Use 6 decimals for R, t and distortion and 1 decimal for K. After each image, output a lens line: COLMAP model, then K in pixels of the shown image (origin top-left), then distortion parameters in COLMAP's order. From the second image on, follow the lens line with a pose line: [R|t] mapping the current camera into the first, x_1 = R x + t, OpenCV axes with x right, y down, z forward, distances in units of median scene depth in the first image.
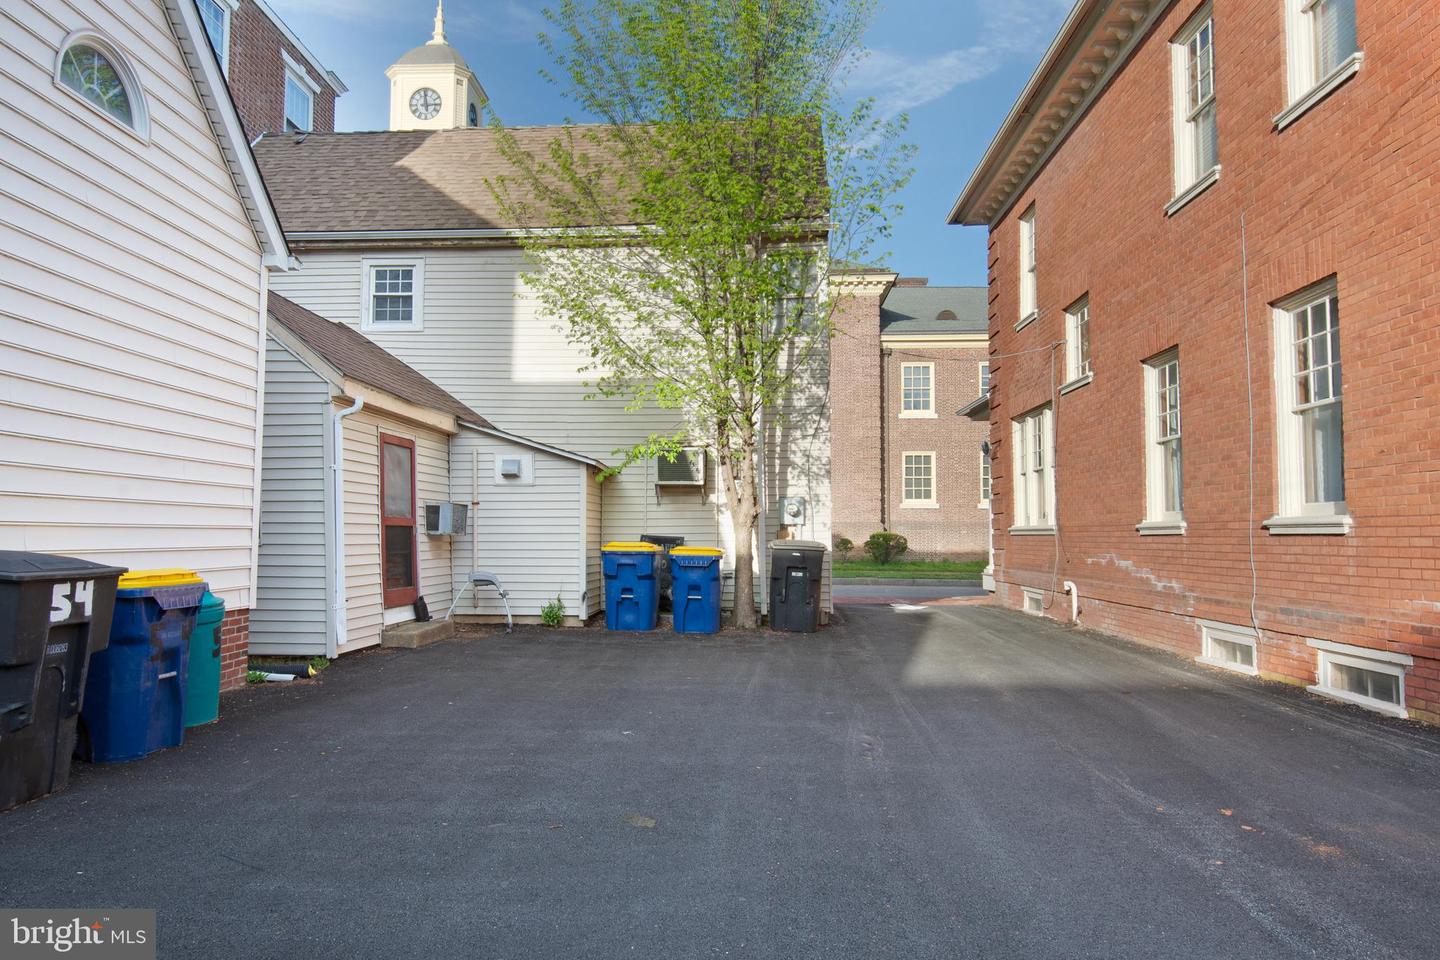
lens RADIAL K [[1001.1, 0, 722.8], [0, 1001.1, 483.3], [0, 0, 1]] dist [0.012126, -0.001540]
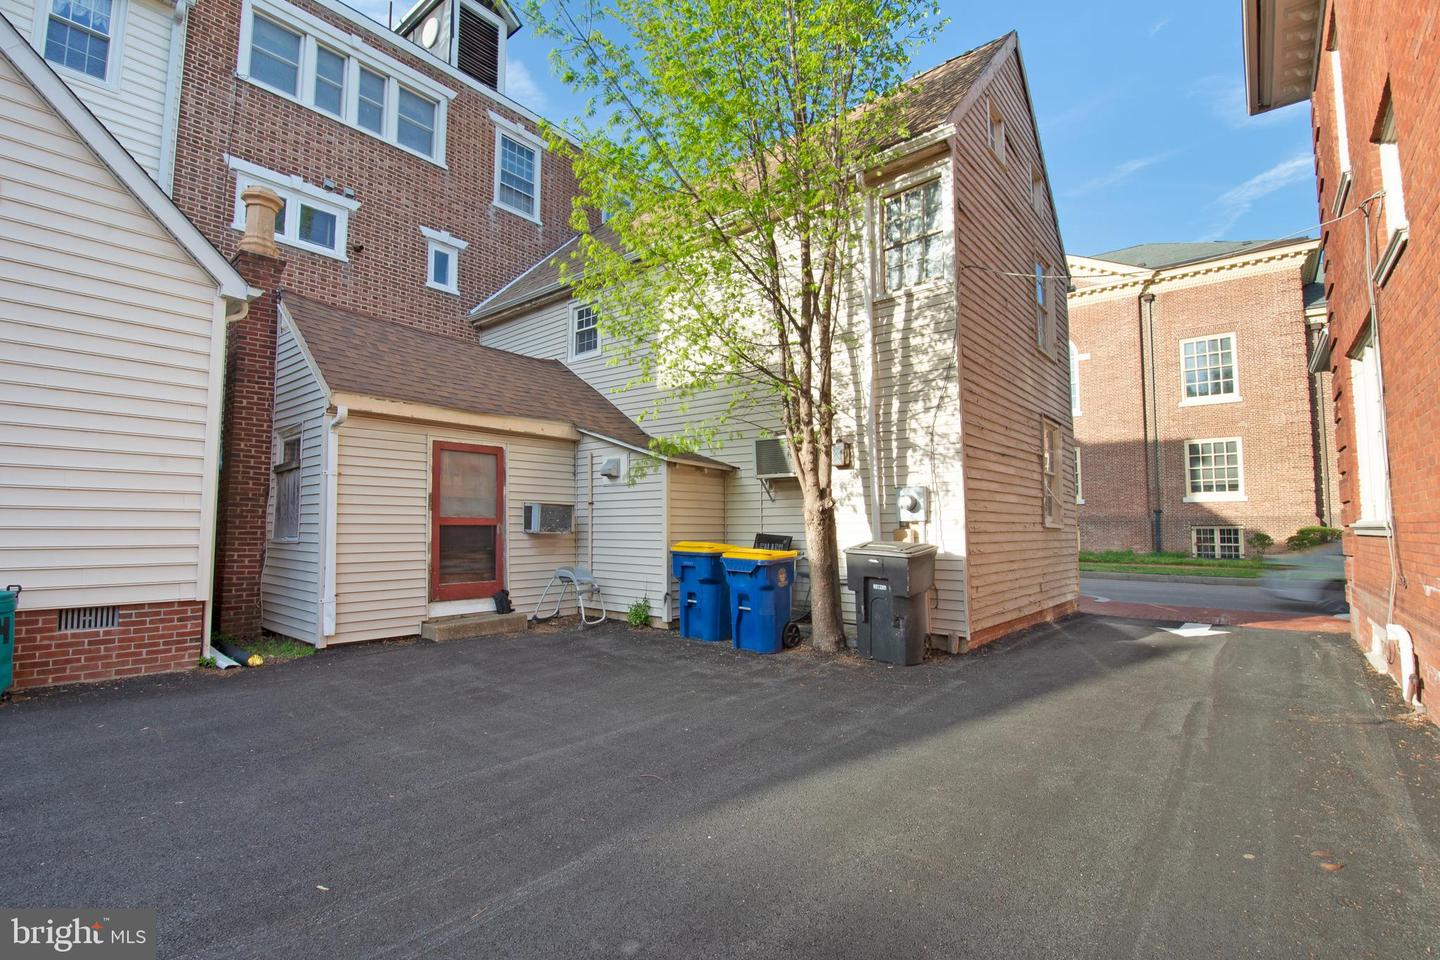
lens RADIAL K [[664.9, 0, 710.6], [0, 664.9, 483.5], [0, 0, 1]] dist [-0.004405, -0.010428]
pose [[0.774282, -0.040902, -0.631518, 0.277207], [0.031996, 0.999163, -0.025485, 0.019312], [0.632032, -0.000473, 0.774942, 0.490537]]
